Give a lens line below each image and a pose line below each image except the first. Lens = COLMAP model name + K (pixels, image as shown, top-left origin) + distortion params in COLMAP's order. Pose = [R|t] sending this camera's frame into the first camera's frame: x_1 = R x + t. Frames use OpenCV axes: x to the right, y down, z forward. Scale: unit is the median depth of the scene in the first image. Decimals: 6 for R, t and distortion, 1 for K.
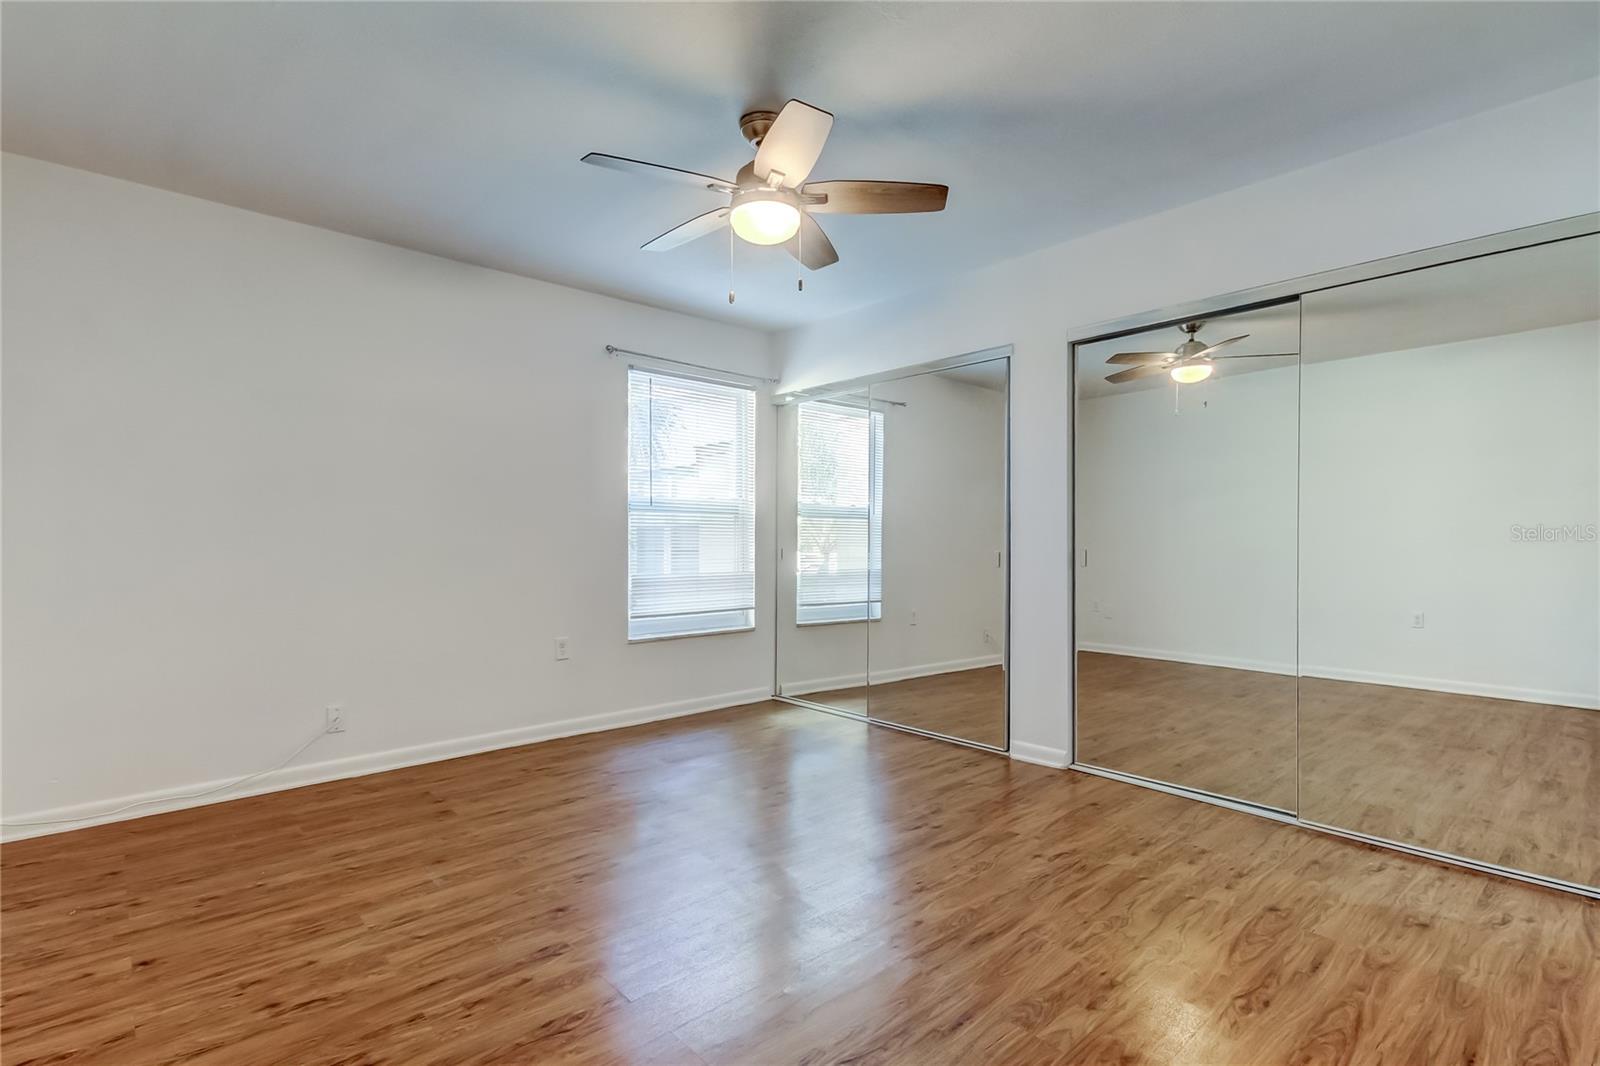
lens RADIAL K [[756.5, 0, 799.3], [0, 756.5, 560.6], [0, 0, 1]] dist [0.013277, 0.000058]
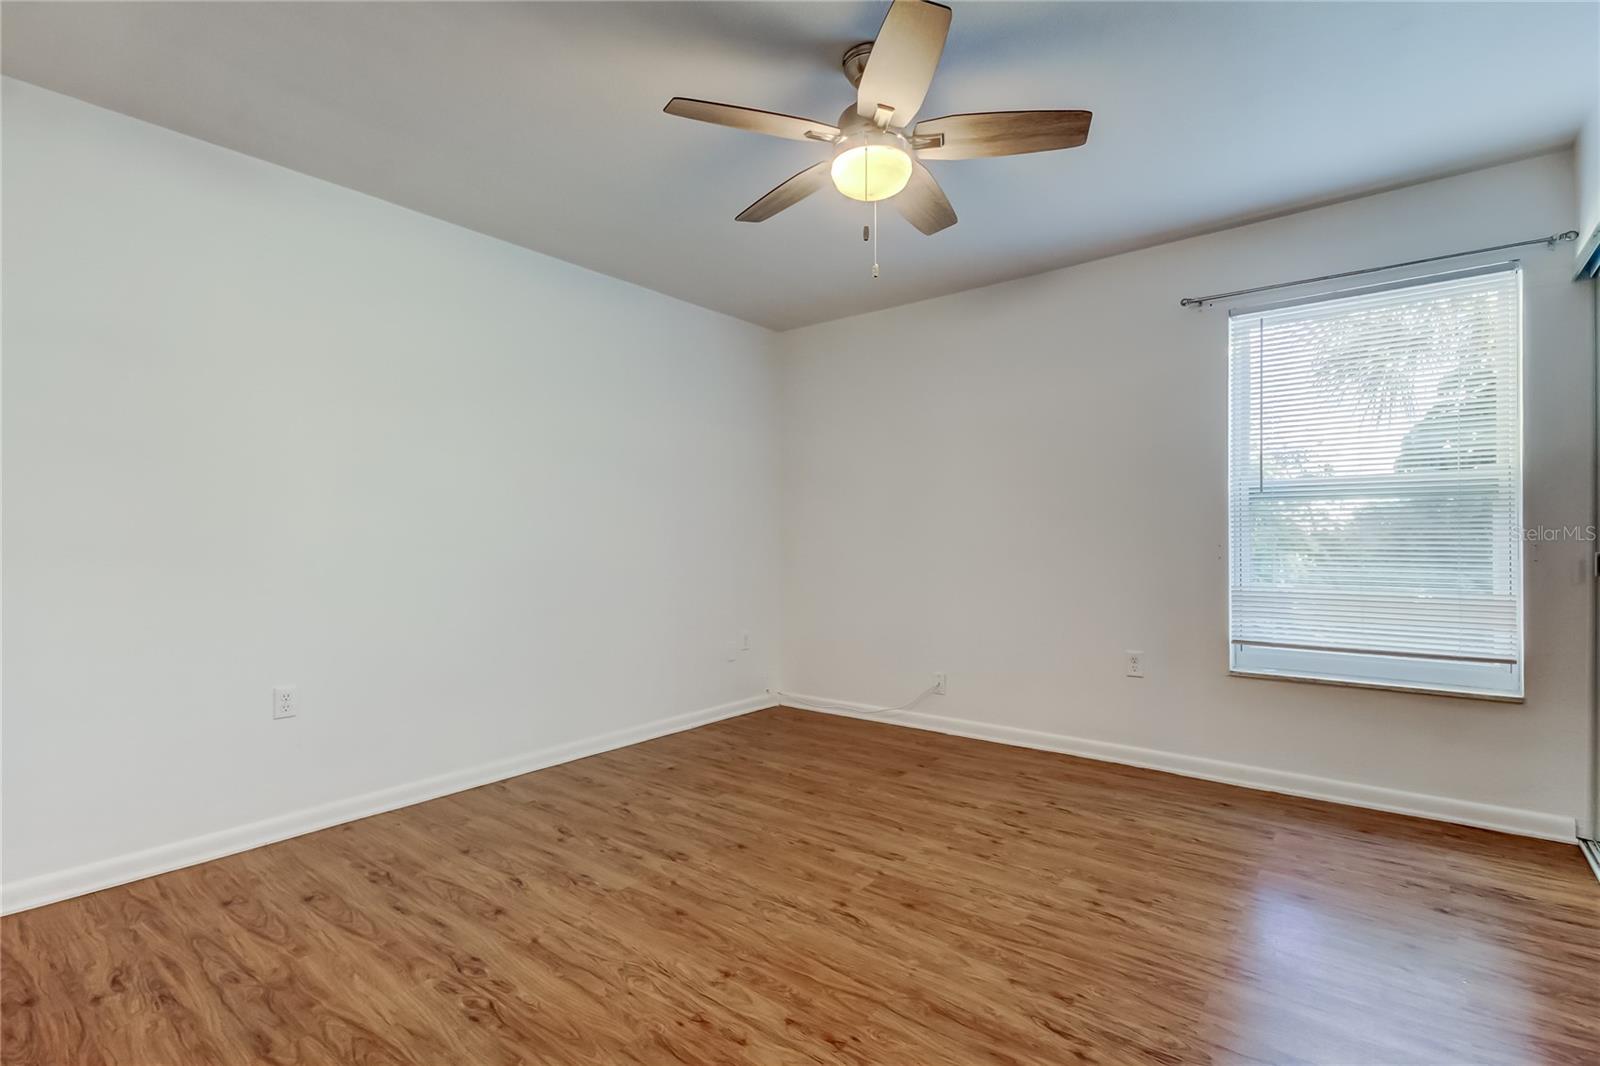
lens RADIAL K [[741.8, 0, 805.3], [0, 741.8, 546.5], [0, 0, 1]] dist [0.014232, -0.000584]
pose [[0.174122, 0.008366, -0.984689, 0.608134], [-0.023332, 0.999718, 0.004368, -0.018919], [0.984448, 0.022214, 0.174268, 0.617450]]
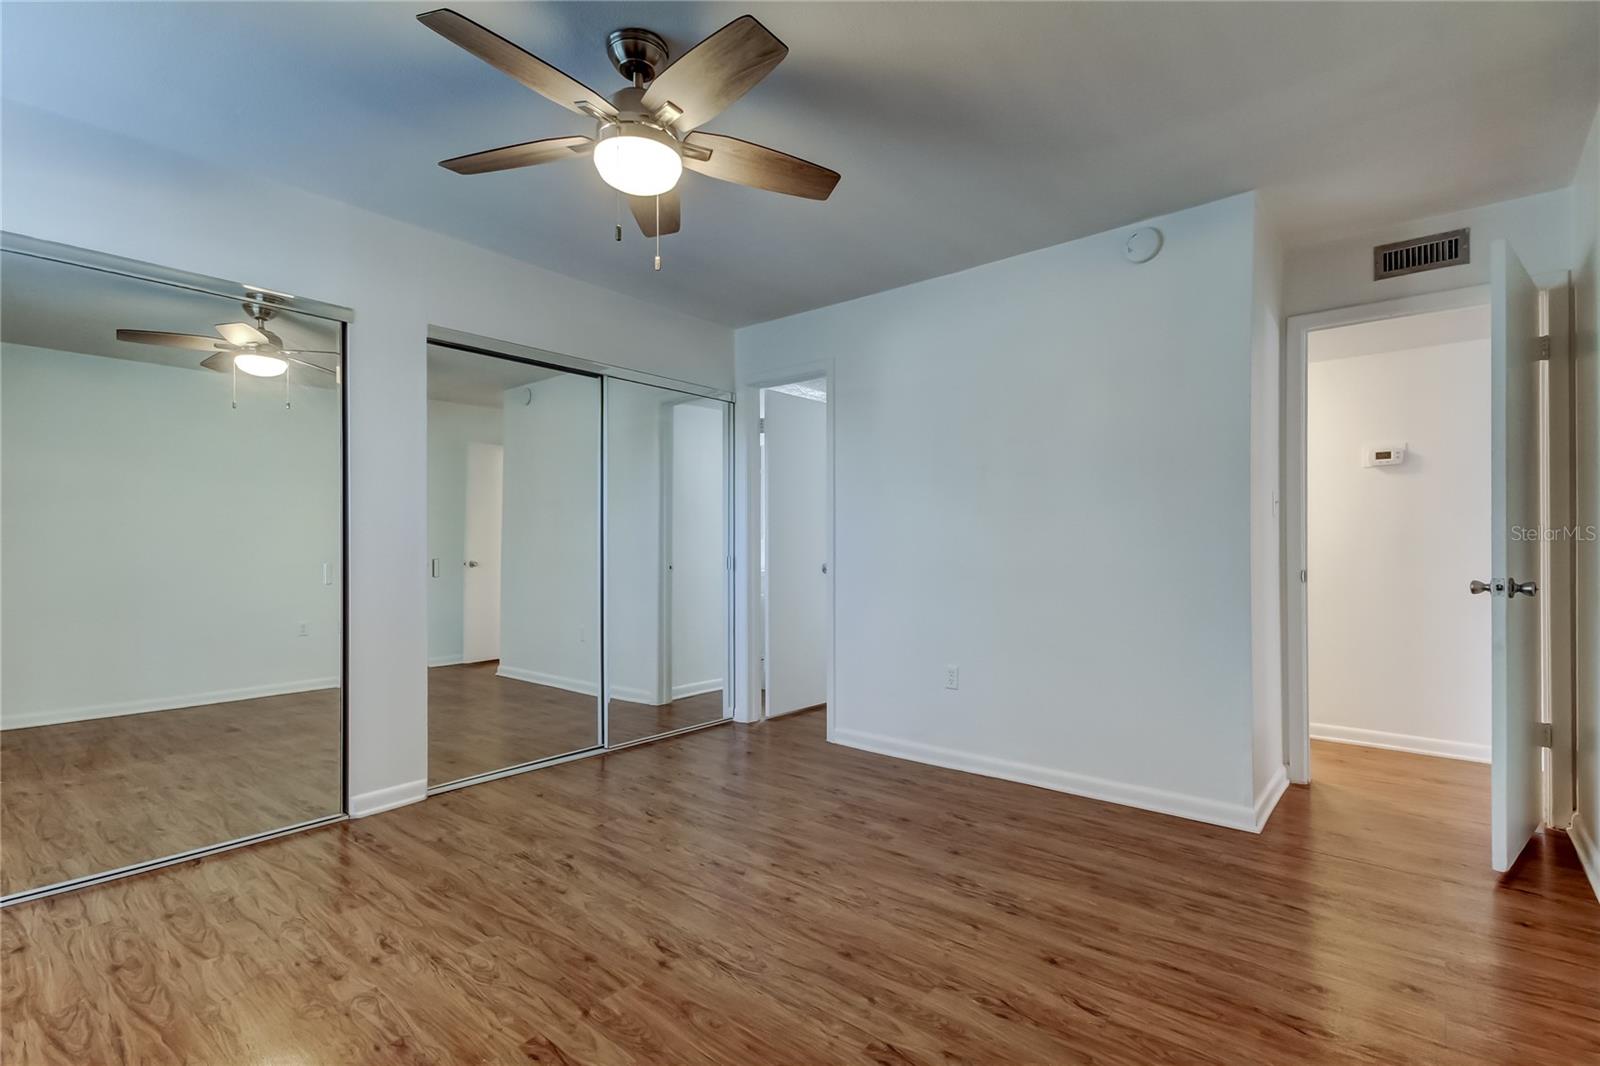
lens RADIAL K [[741.8, 0, 805.3], [0, 741.8, 546.5], [0, 0, 1]] dist [0.014232, -0.000584]
pose [[-0.149815, 0.006894, 0.988690, -0.681698], [0.029679, 0.999556, -0.002473, -0.015637], [-0.988269, 0.028973, -0.149953, 0.746685]]
